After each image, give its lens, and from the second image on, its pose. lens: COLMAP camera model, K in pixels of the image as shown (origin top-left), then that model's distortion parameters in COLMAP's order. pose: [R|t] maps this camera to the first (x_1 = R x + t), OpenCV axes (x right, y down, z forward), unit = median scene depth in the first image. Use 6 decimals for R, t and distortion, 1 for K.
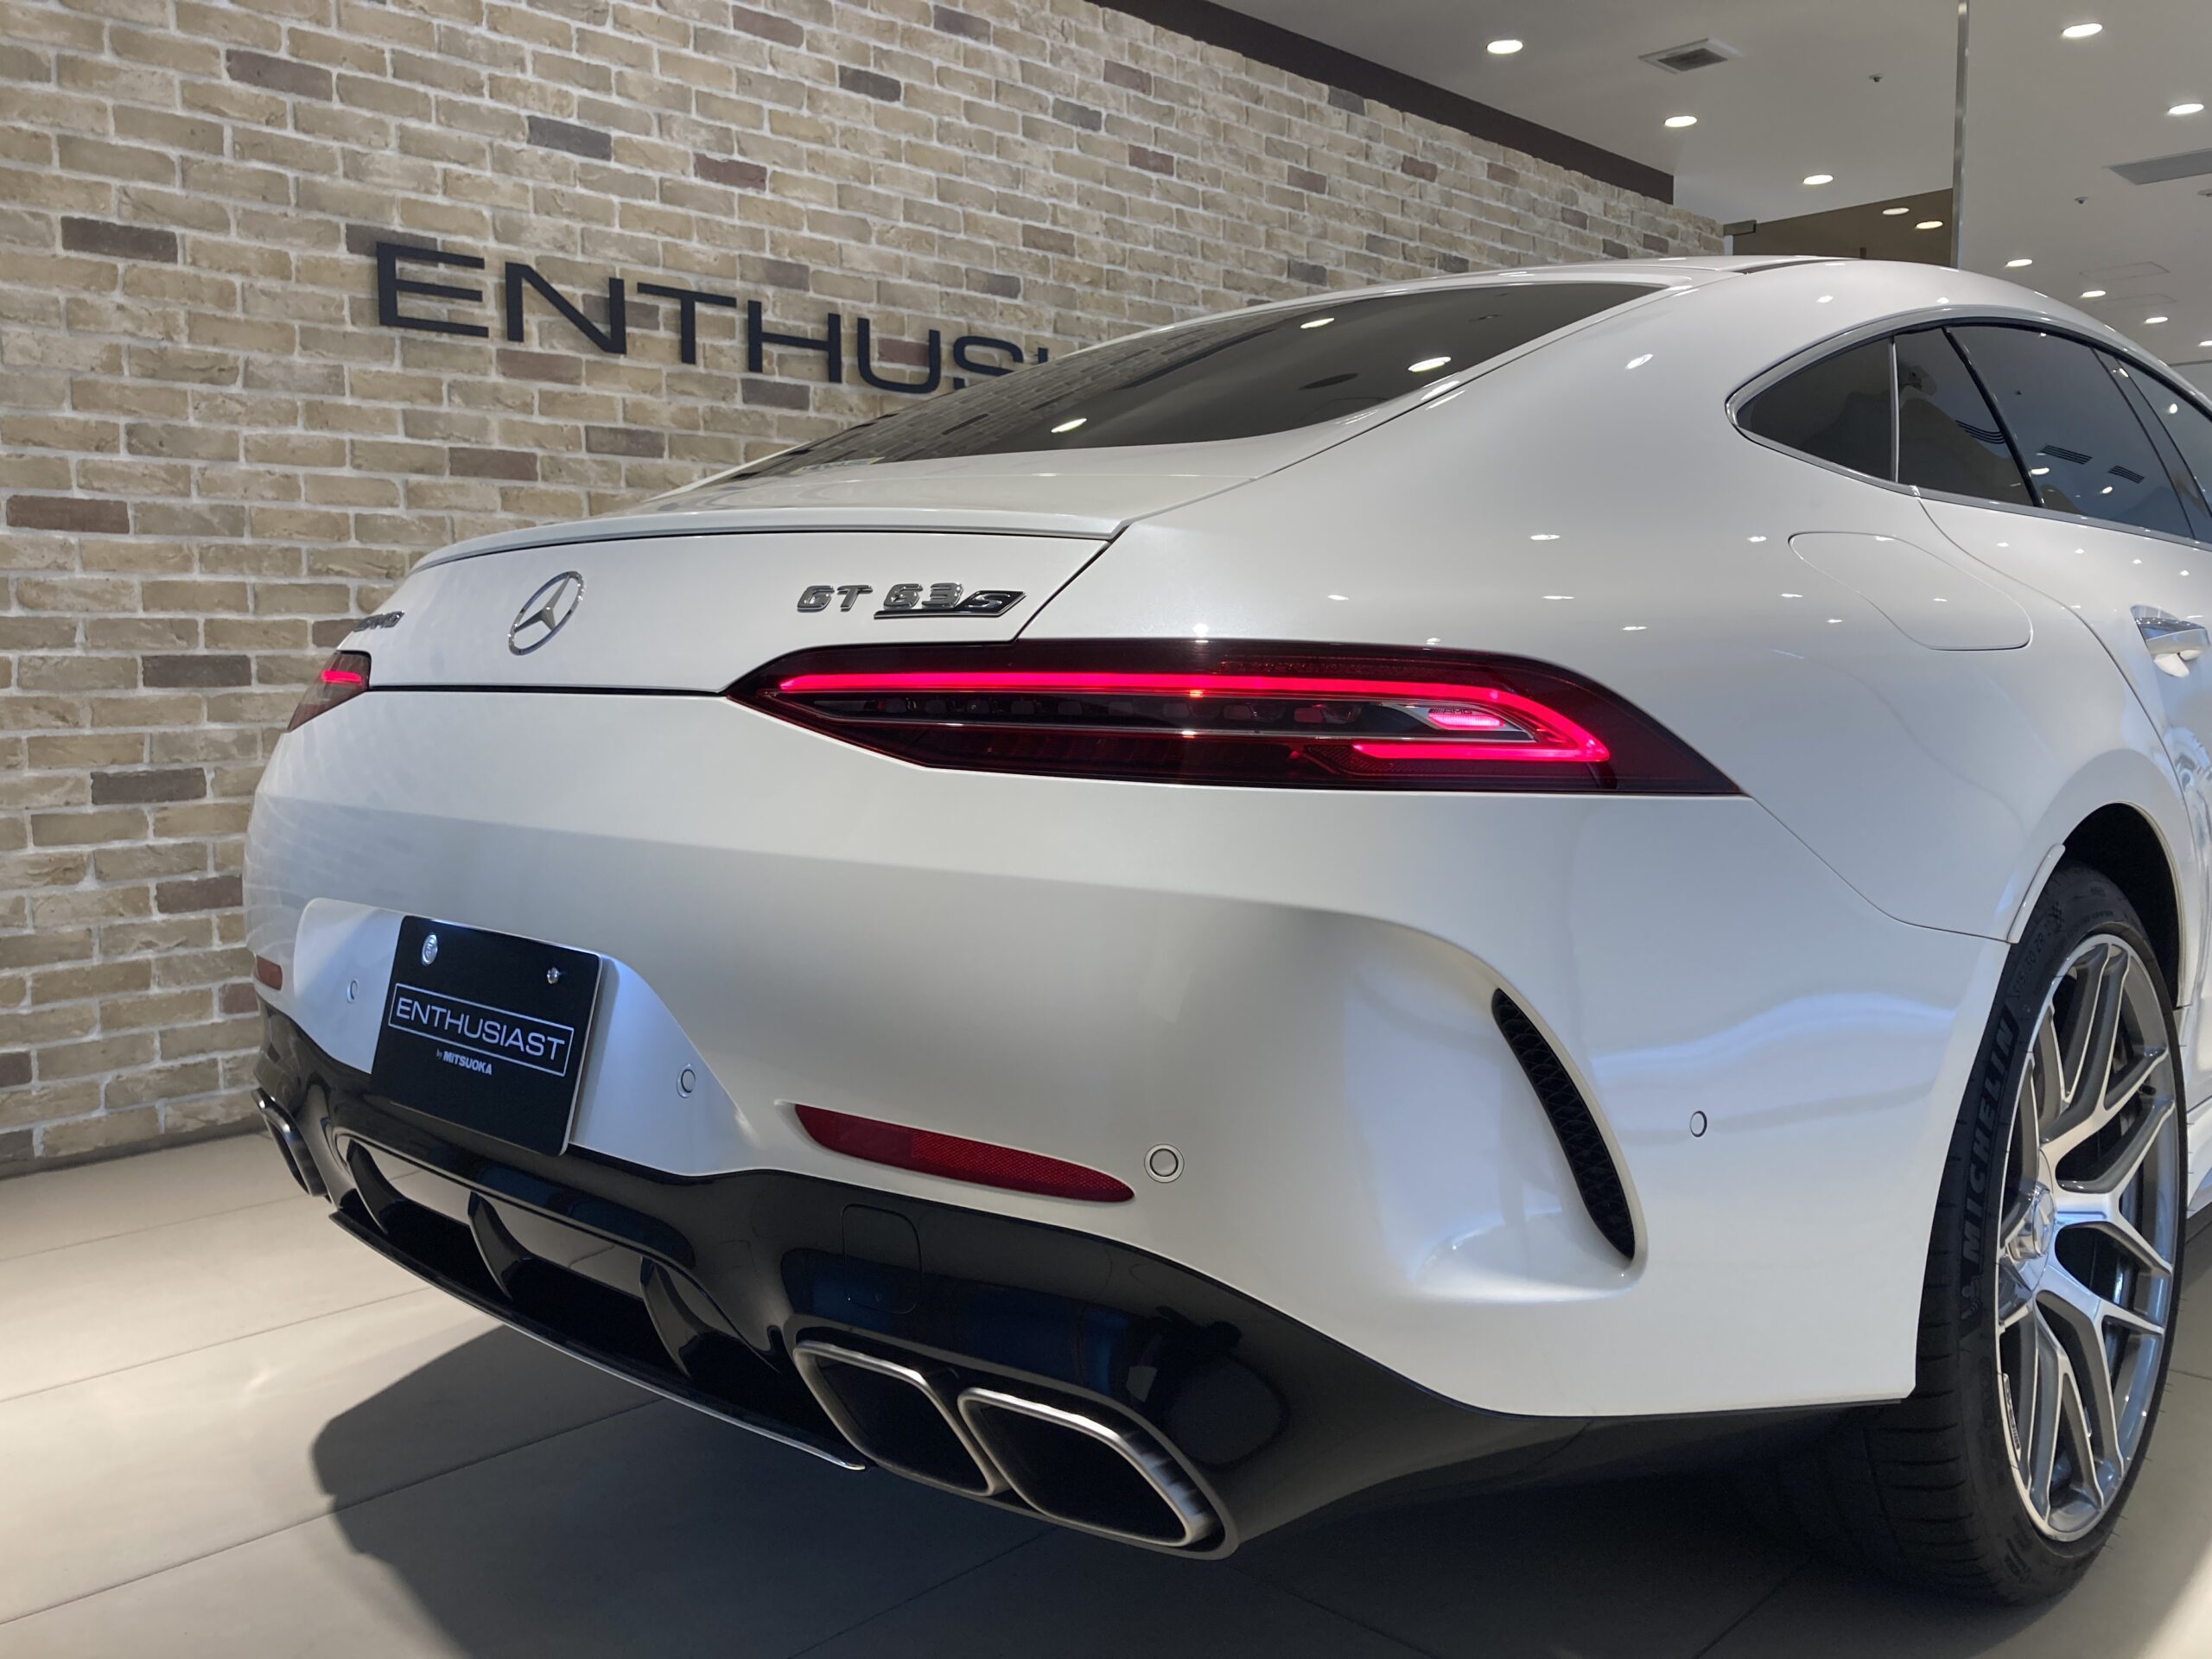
lens RADIAL K [[1818.3, 0, 1108.0], [0, 1818.3, 806.7], [0, 0, 1]] dist [0.001062, 0.037867]
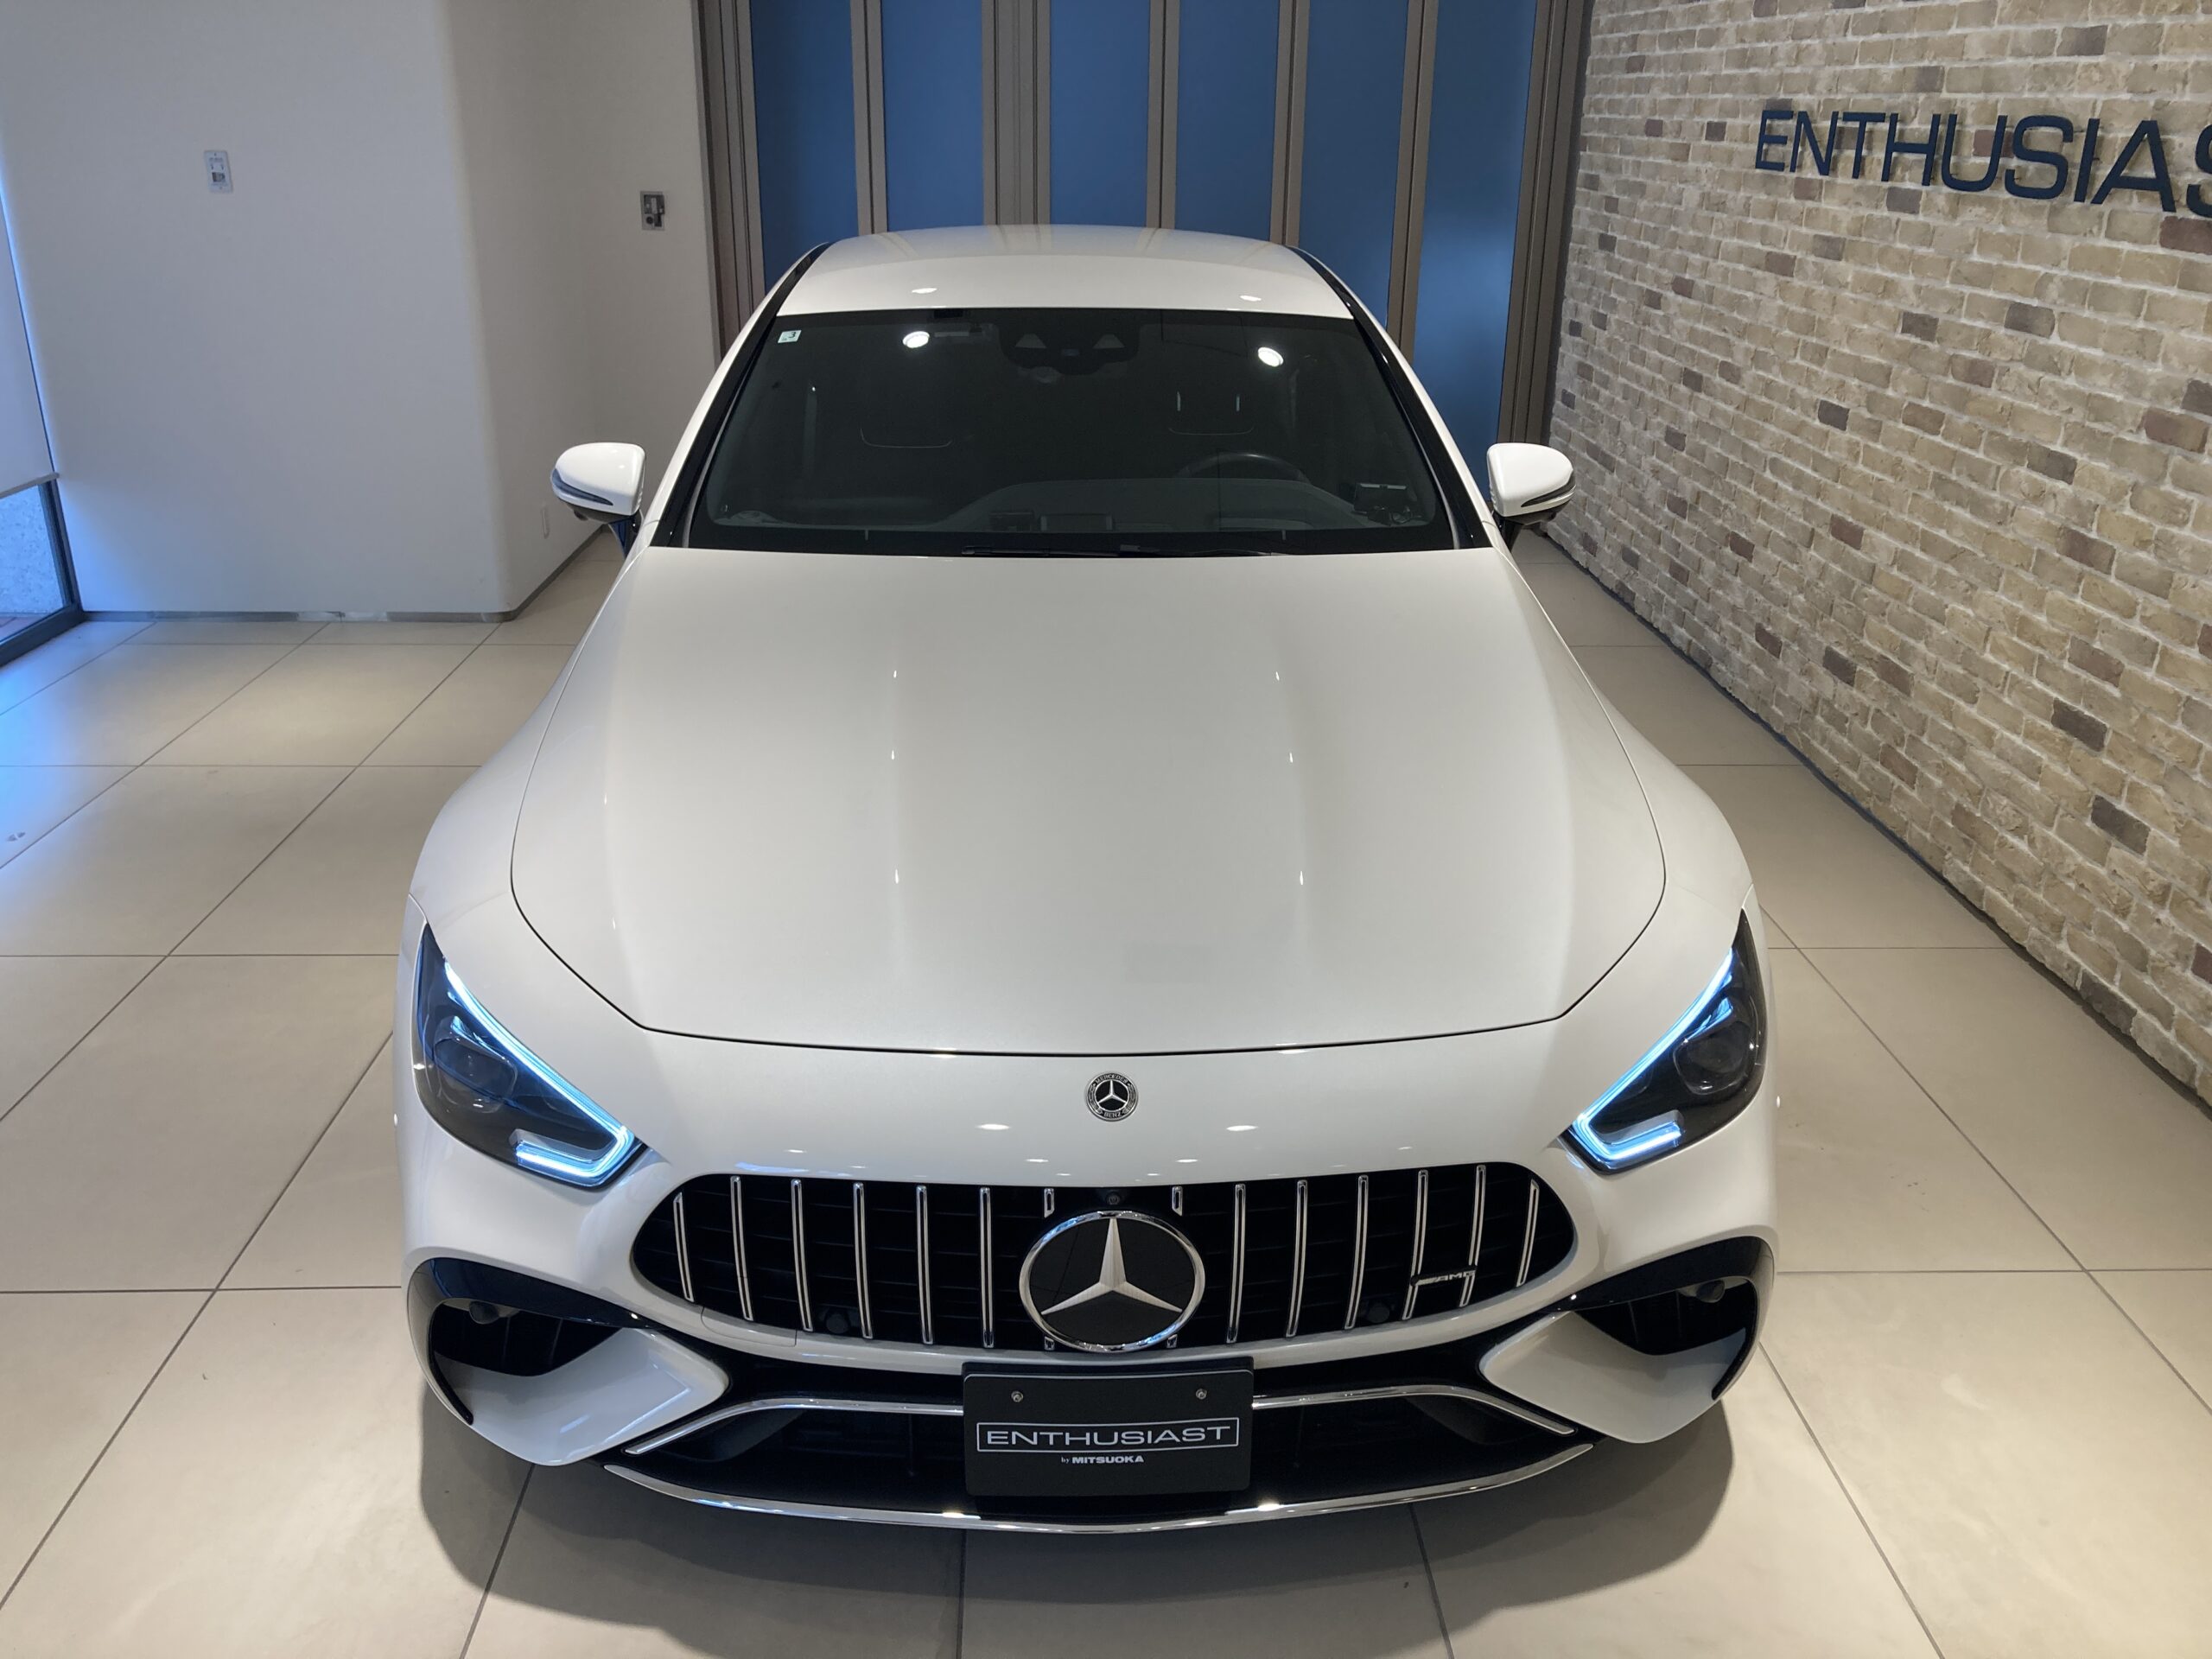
lens RADIAL K [[1809.1, 0, 1094.5], [0, 1809.1, 819.6], [0, 0, 1]] dist [0.016271, 0.001724]
pose [[-0.691941, 0.275591, -0.667283, 1.174350], [-0.057111, 0.900483, 0.431125, -0.408404], [0.719691, 0.336422, -0.607342, 1.754652]]
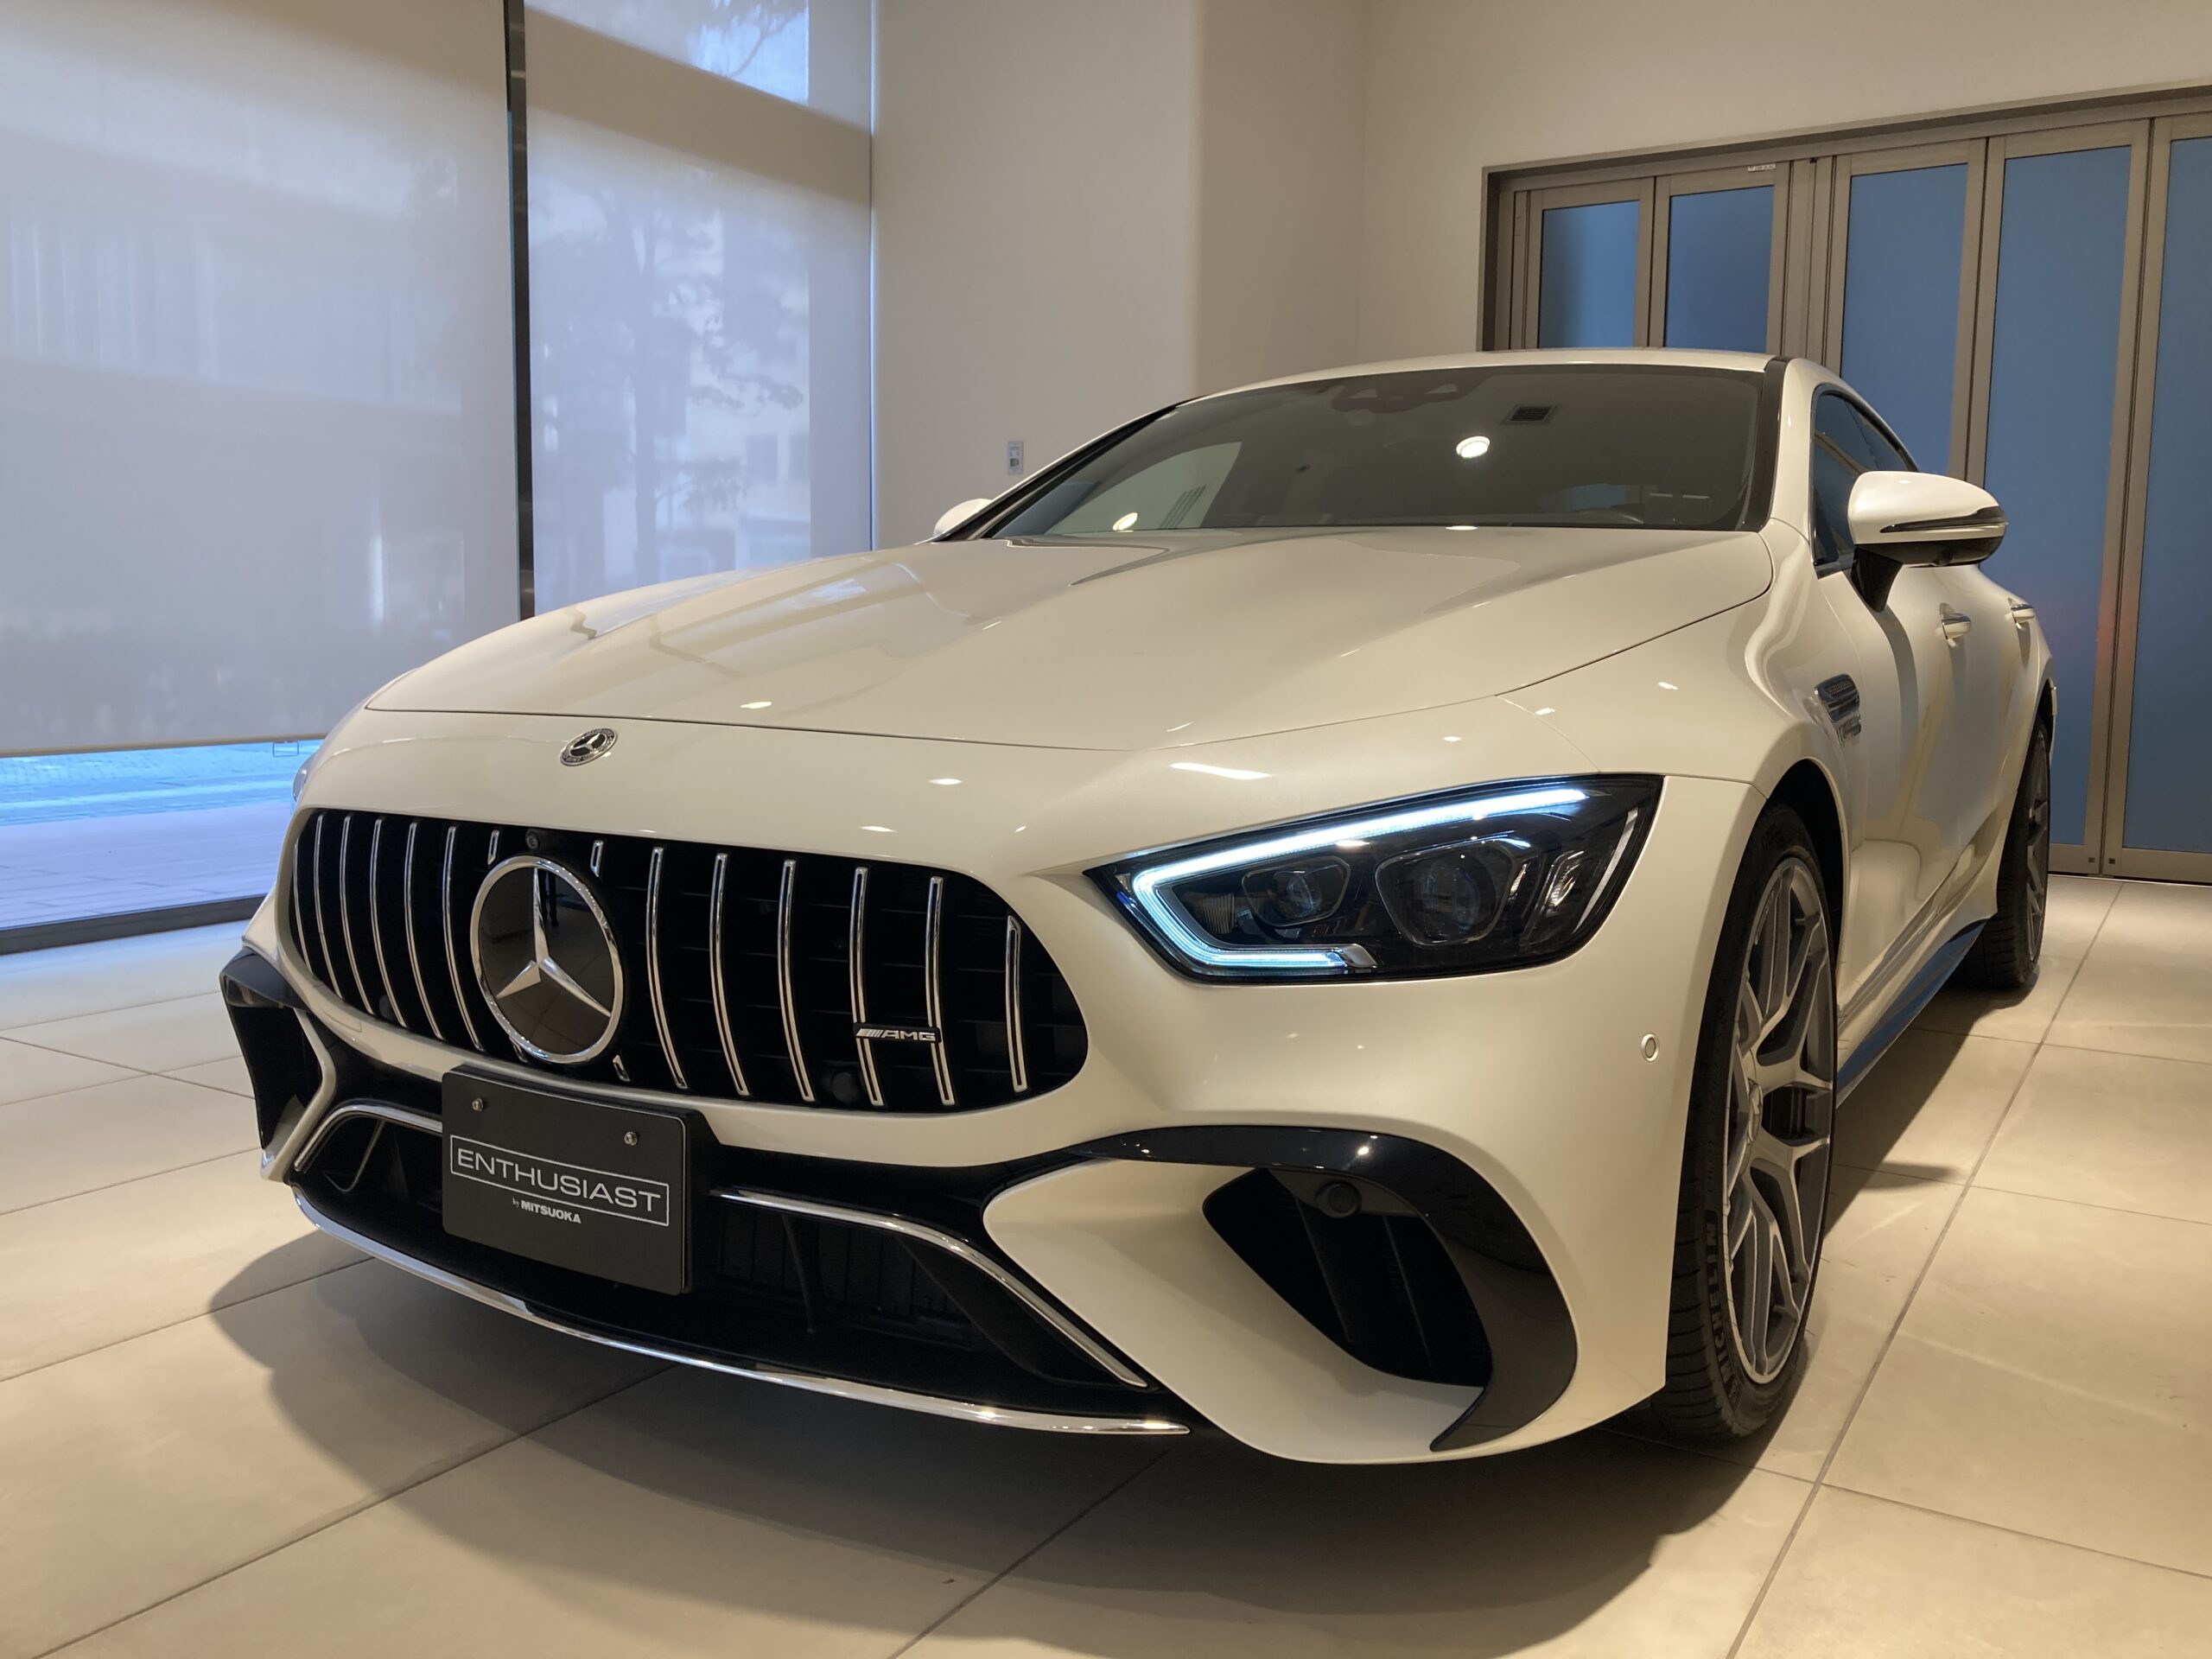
lens RADIAL K [[1801.8, 0, 1112.5], [0, 1801.8, 814.7], [0, 0, 1]] dist [-0.011106, 0.073334]
pose [[-0.975459, 0.026881, -0.218534, 0.784636], [-0.014515, 0.982510, 0.185642, -0.161743], [0.219702, 0.184258, -0.958008, 1.953965]]
